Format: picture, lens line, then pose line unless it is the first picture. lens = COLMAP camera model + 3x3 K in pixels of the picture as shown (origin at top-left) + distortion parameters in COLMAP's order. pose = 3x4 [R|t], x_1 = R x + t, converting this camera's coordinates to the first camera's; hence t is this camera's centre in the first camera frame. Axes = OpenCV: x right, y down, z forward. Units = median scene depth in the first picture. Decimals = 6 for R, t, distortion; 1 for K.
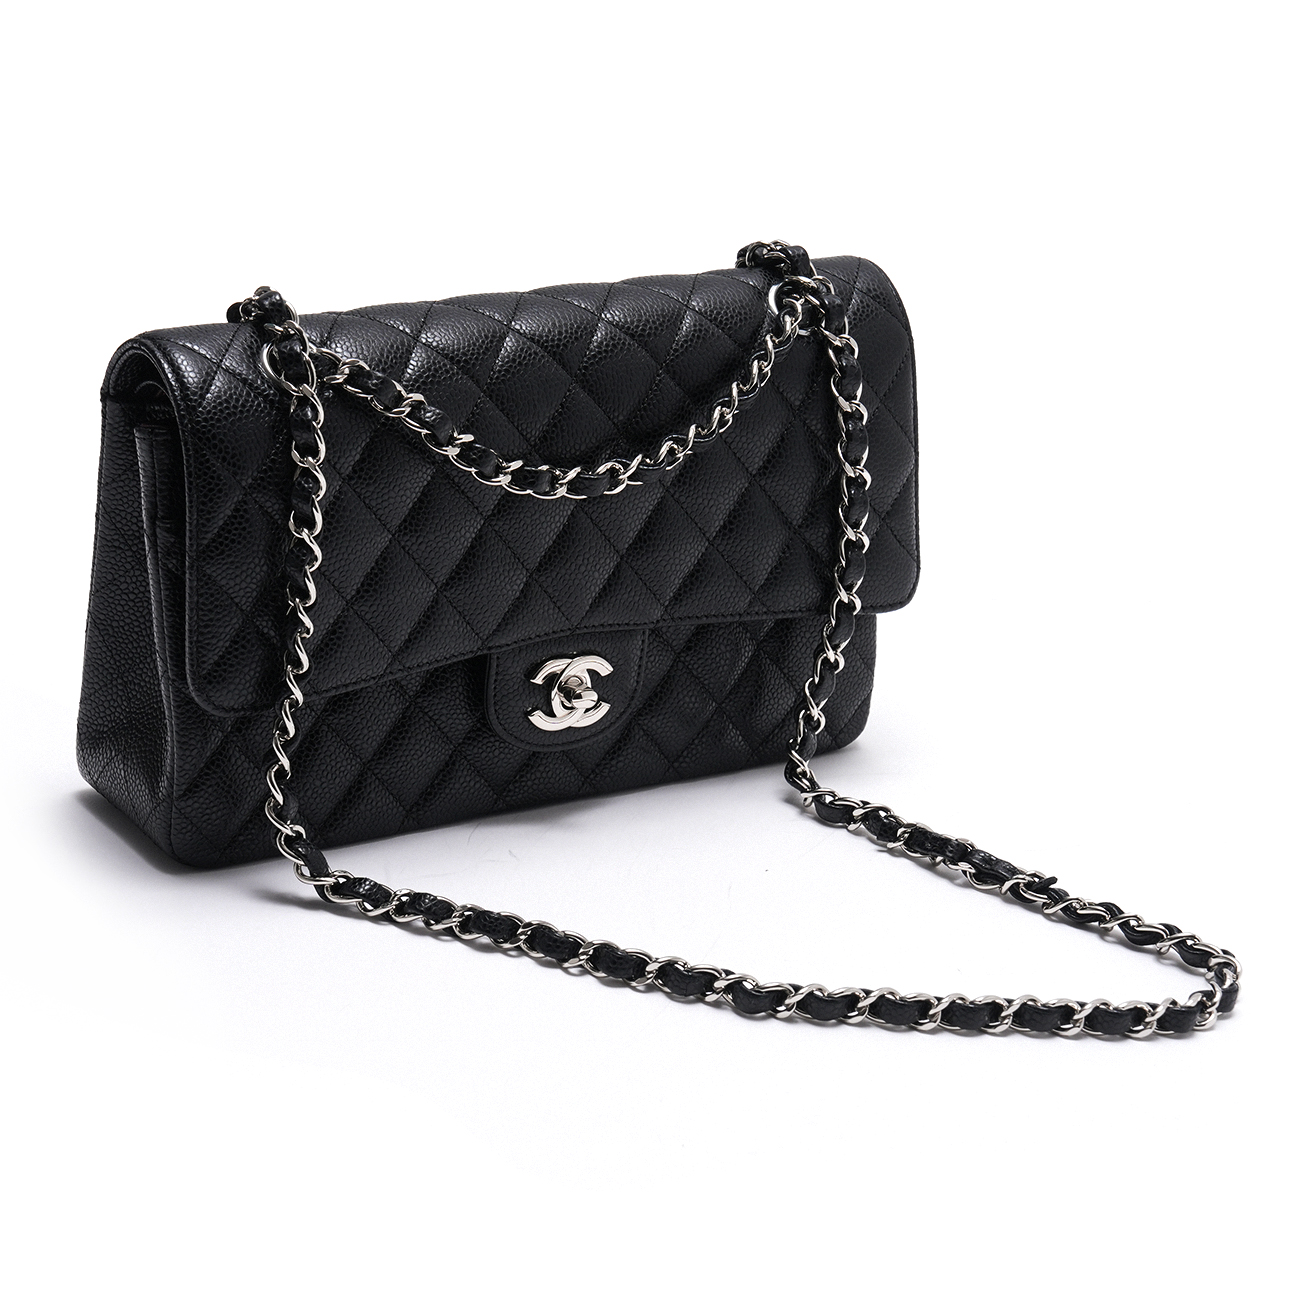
lens RADIAL K [[5164.1, 0, 648.0], [0, 5164.1, 652.5], [0, 0, 1]] dist [-0.048645, 0.000000]
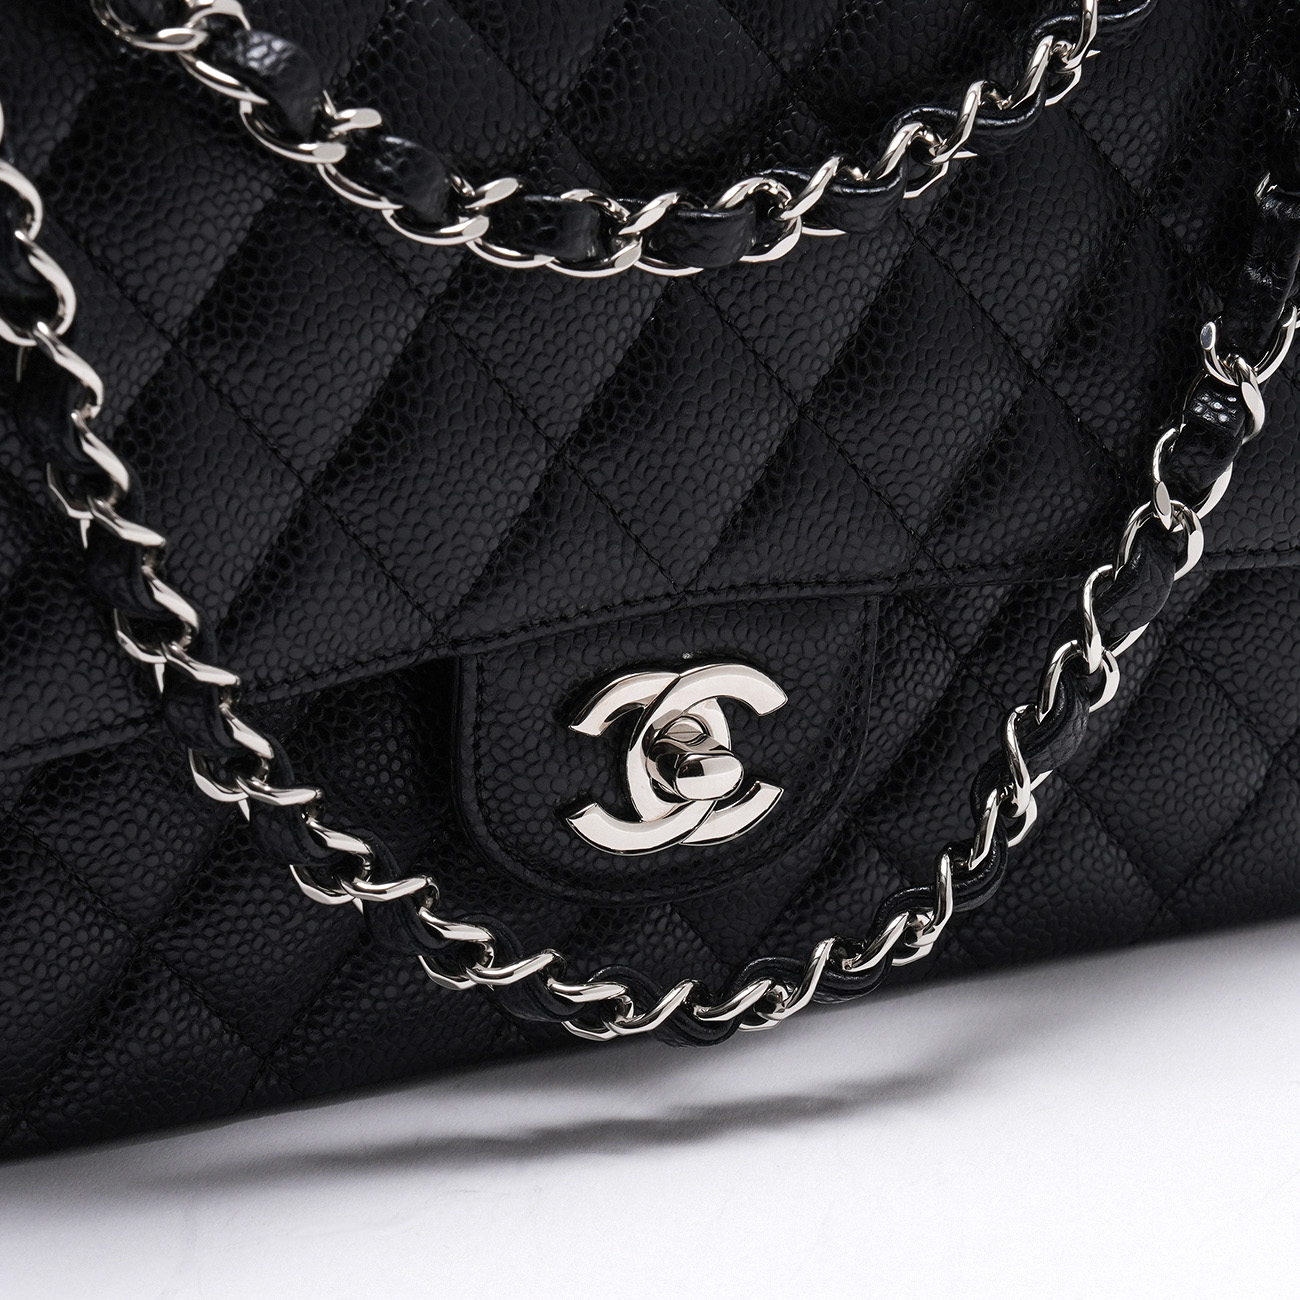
lens RADIAL K [[5164.1, 0, 658.4], [0, 5164.1, 639.5], [0, 0, 1]] dist [-0.048645, 0.000000]
pose [[0.993183, 0.001957, -0.116547, 0.029635], [-0.002599, 0.999982, -0.005357, 0.000939], [0.116534, 0.005624, 0.993171, 0.614301]]
